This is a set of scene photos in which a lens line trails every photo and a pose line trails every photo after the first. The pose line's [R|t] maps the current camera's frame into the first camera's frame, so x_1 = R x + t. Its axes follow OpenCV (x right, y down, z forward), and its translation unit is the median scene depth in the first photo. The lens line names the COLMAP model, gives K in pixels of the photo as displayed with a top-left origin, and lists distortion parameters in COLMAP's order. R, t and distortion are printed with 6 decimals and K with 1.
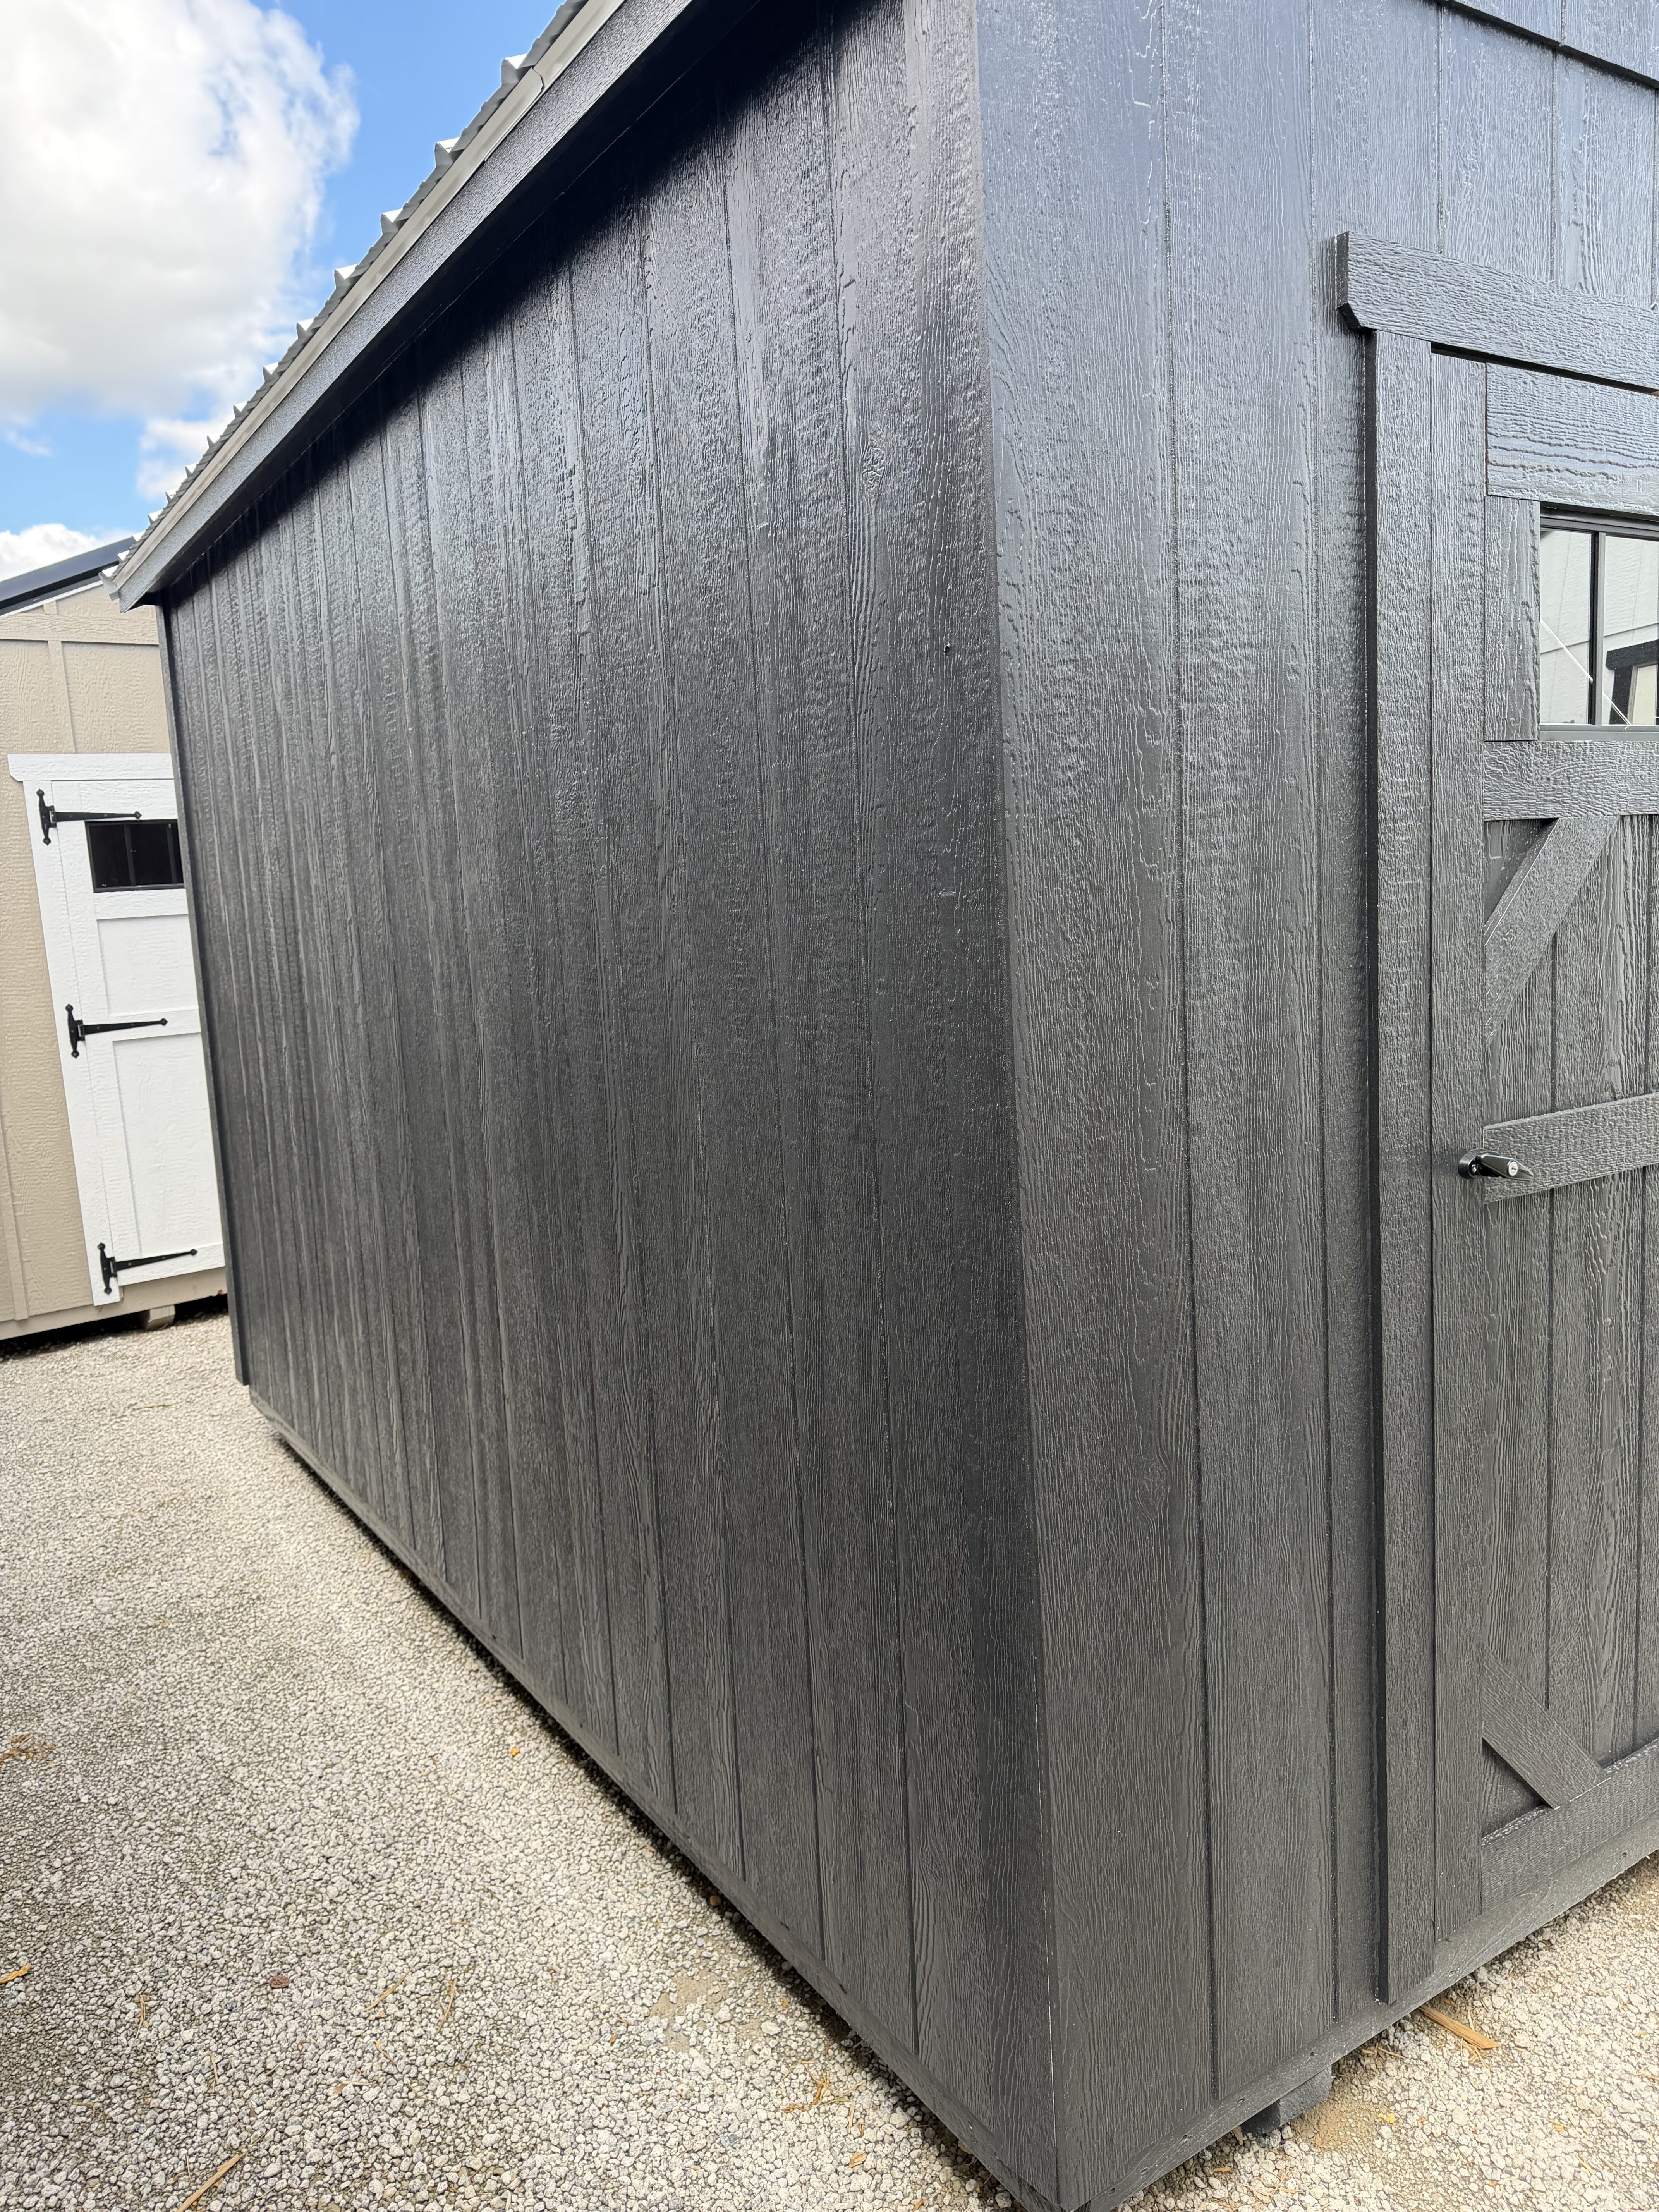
lens RADIAL K [[1571.8, 0, 815.5], [0, 1571.8, 1092.9], [0, 0, 1]] dist [0.006829, 0.001068]
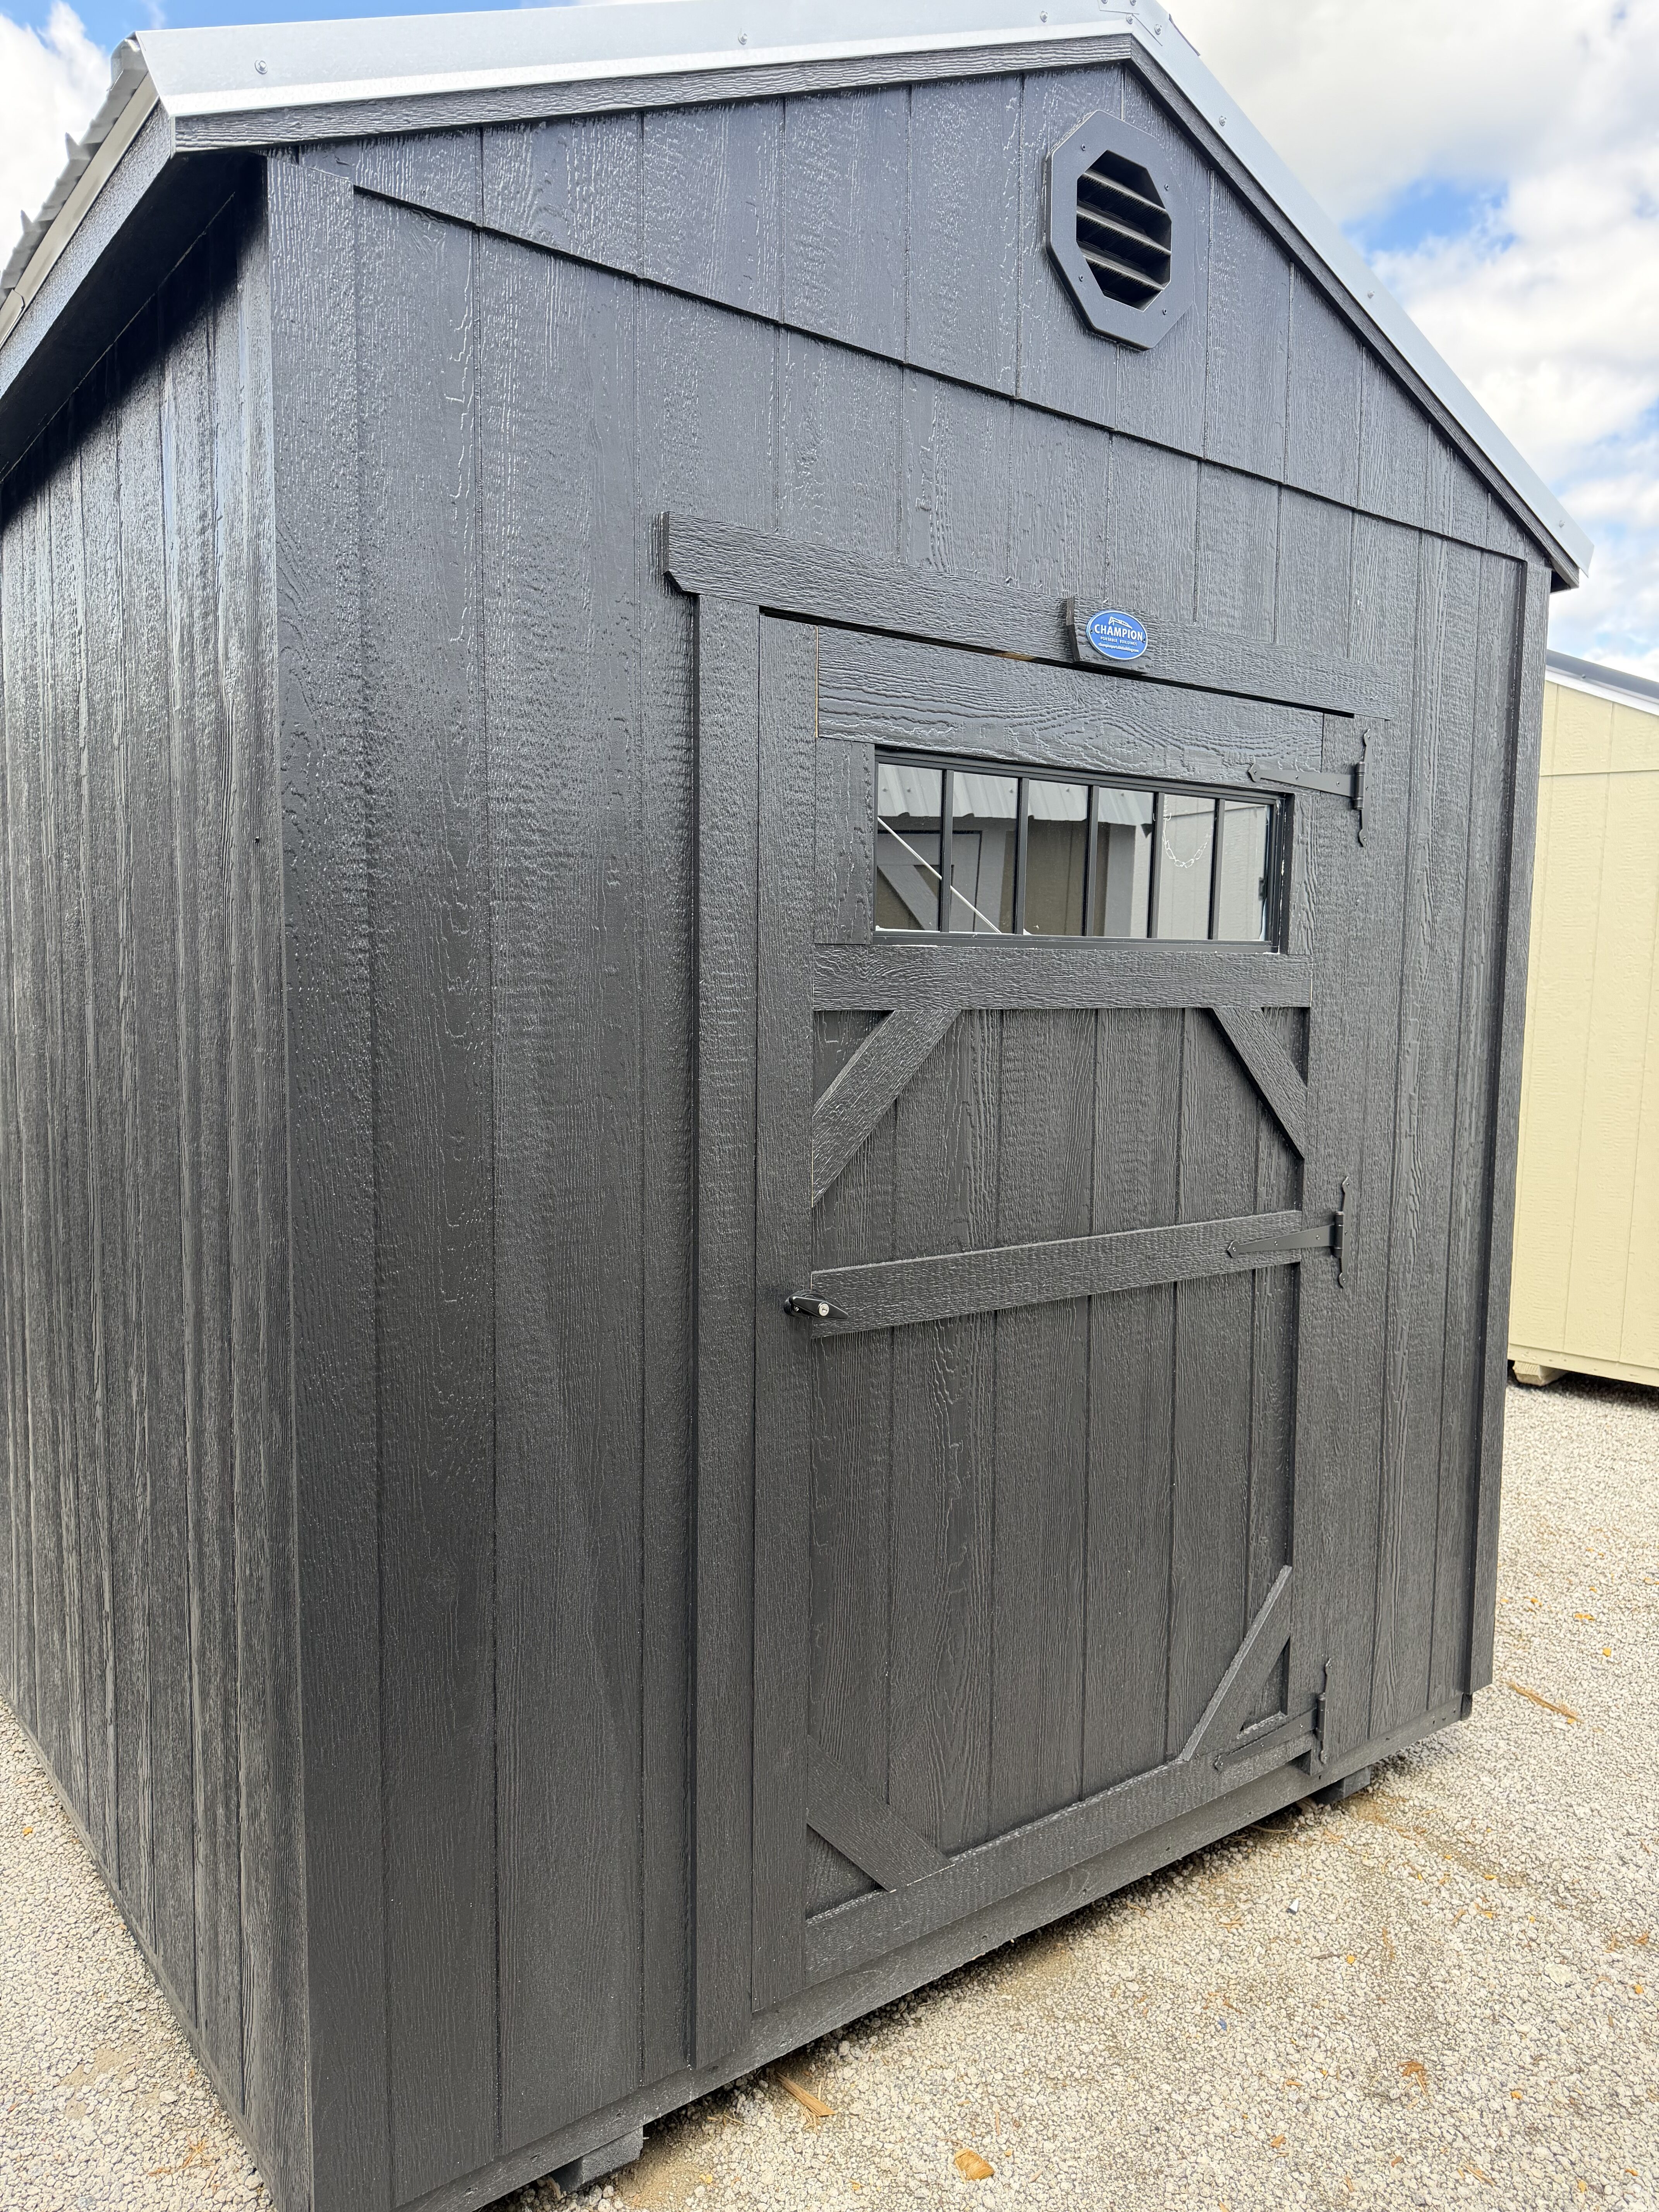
lens RADIAL K [[1548.4, 0, 829.5], [0, 1548.4, 1106.0], [0, 0, 1]] dist [0.012960, -0.005761]
pose [[0.995587, 0.054922, 0.076095, 0.327753], [-0.050444, 0.996948, -0.059577, -0.032160], [-0.079135, 0.055475, 0.995319, -0.122796]]
